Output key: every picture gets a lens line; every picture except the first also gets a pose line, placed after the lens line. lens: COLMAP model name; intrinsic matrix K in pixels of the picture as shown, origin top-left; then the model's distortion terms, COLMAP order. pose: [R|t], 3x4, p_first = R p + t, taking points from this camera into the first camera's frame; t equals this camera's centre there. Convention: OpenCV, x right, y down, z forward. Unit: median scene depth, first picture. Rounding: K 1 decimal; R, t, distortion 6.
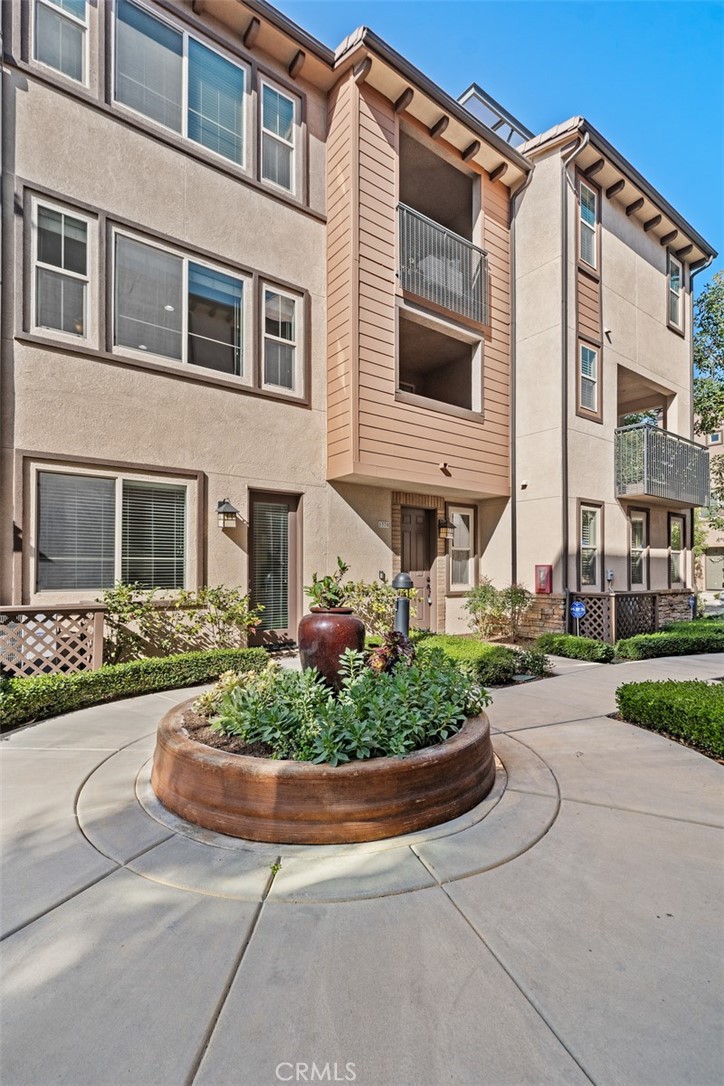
lens RADIAL K [[500.4, 0, 361.4], [0, 500.4, 565.7], [0, 0, 1]] dist [0.010257, -0.000711]
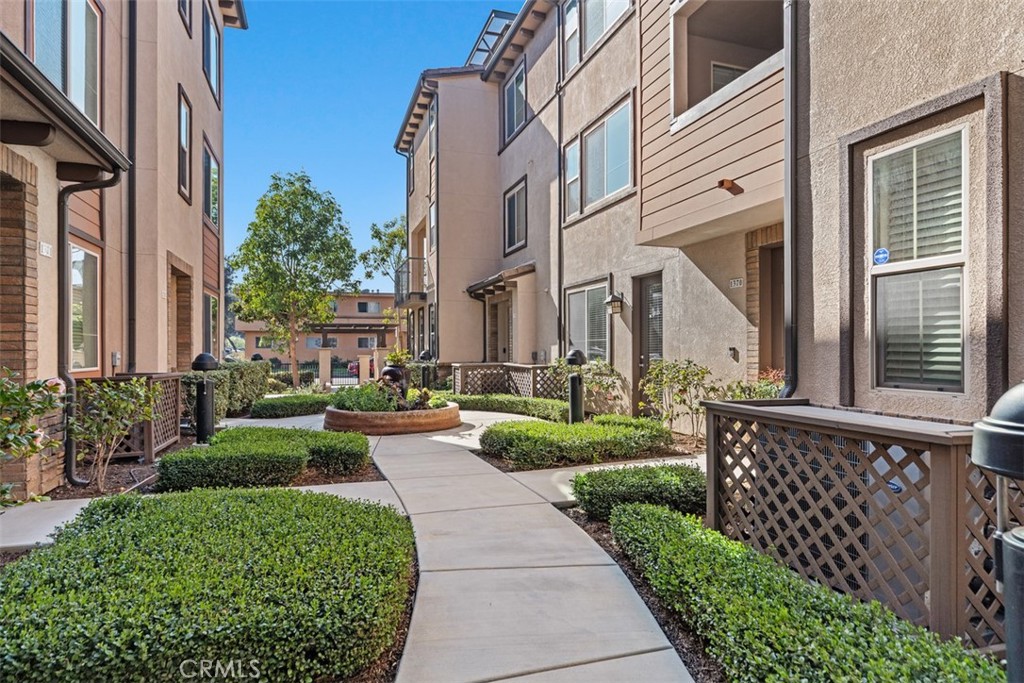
lens RADIAL K [[573.1, 0, 512.6], [0, 573.1, 335.5], [0, 0, 1]] dist [0.005363, 0.001247]
pose [[-0.308665, -0.021149, -0.950936, 0.920402], [0.015737, 0.999502, -0.027337, 0.009352], [0.951041, -0.023403, -0.308178, 0.953128]]
